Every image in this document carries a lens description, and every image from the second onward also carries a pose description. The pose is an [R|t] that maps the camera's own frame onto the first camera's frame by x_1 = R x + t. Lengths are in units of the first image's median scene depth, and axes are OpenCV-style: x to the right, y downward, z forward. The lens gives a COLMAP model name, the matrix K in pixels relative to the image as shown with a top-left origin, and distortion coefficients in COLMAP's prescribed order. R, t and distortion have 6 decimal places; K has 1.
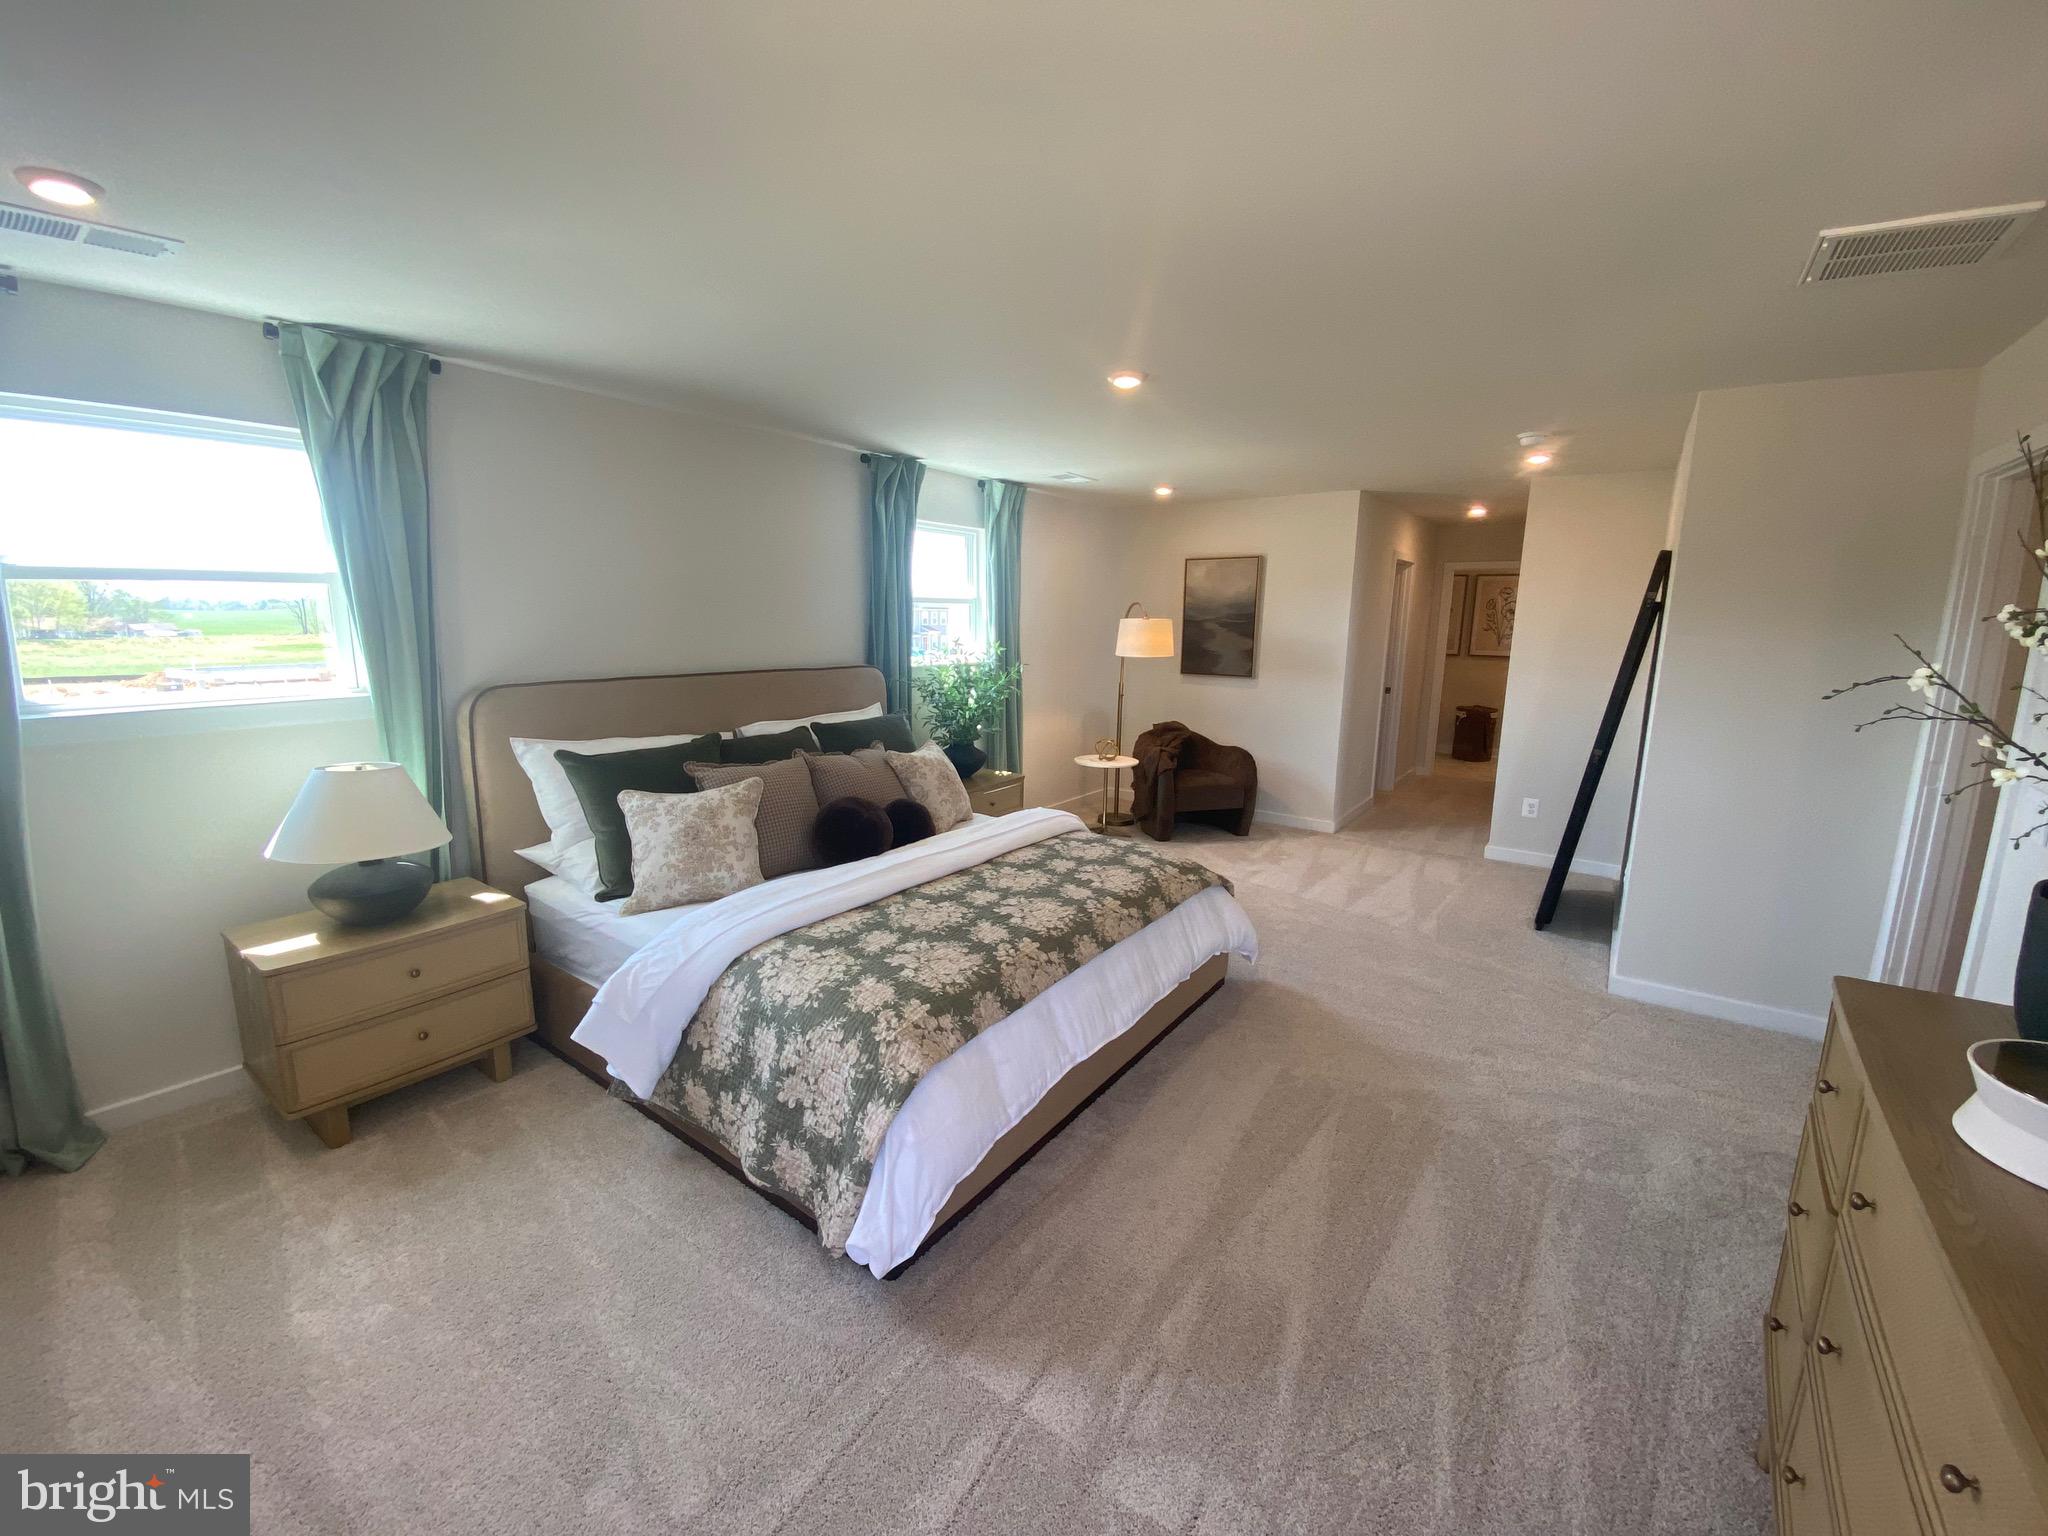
lens RADIAL K [[826.1, 0, 1024.0], [0, 826.1, 768.0], [0, 0, 1]] dist [0.000852, -0.000058]
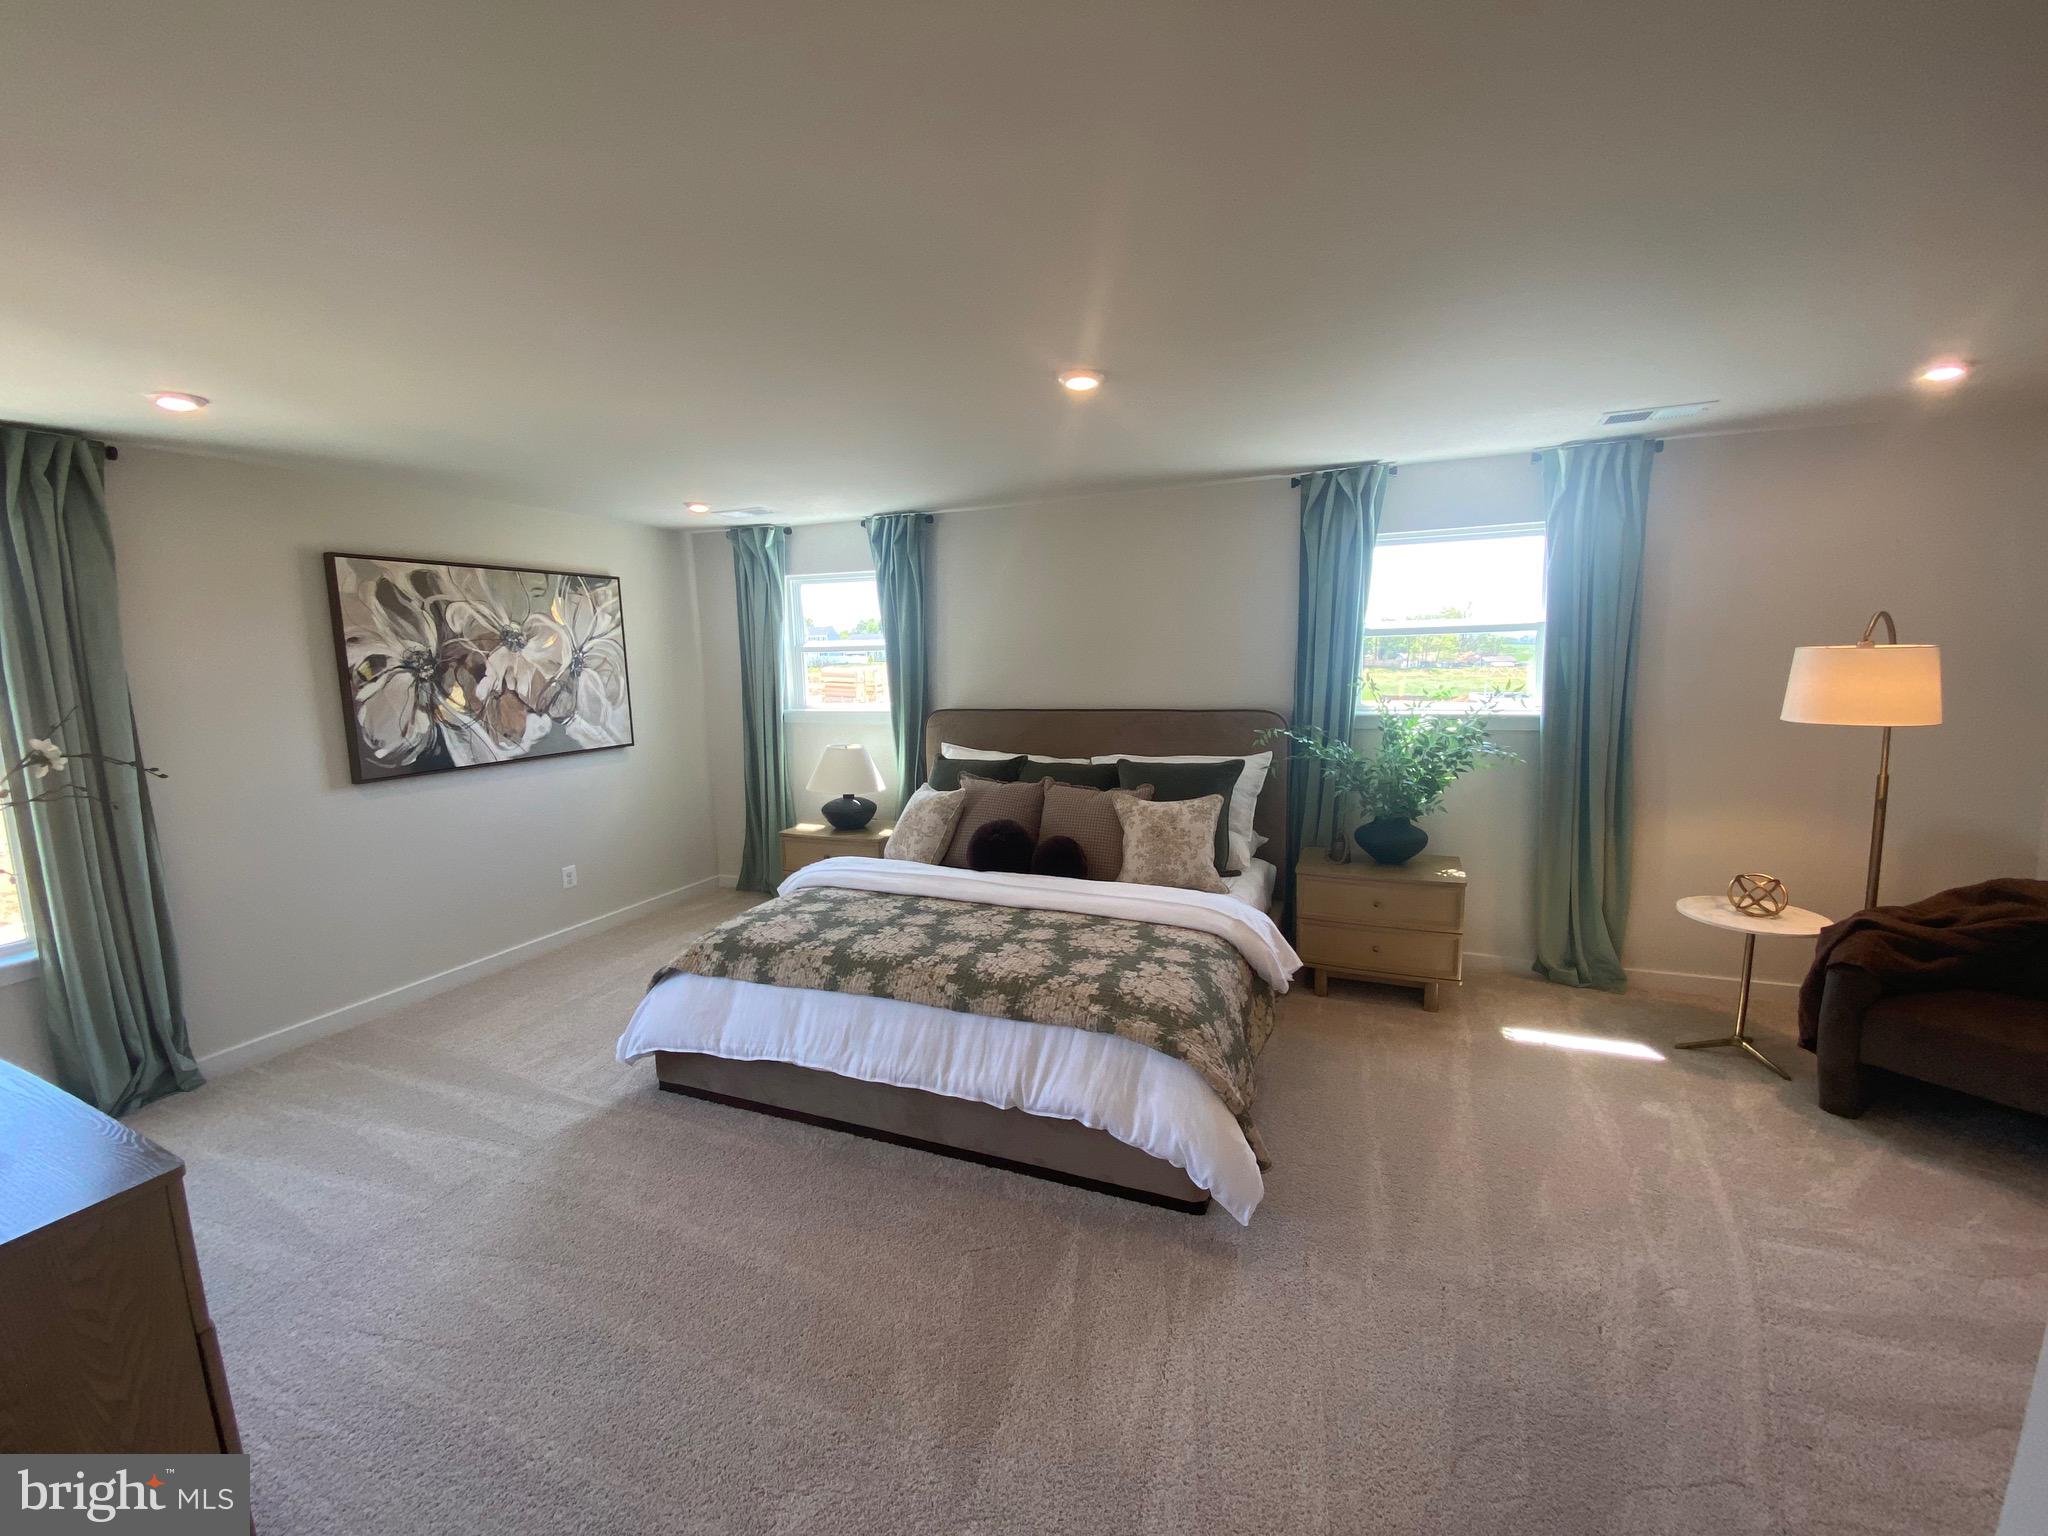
lens RADIAL K [[826.1, 0, 1024.0], [0, 826.1, 768.0], [0, 0, 1]] dist [0.000852, -0.000058]
pose [[0.243587, 0.119868, -0.962443, 0.953420], [-0.153758, 0.984556, 0.083707, -0.145136], [0.957614, 0.127594, 0.258256, 0.777698]]
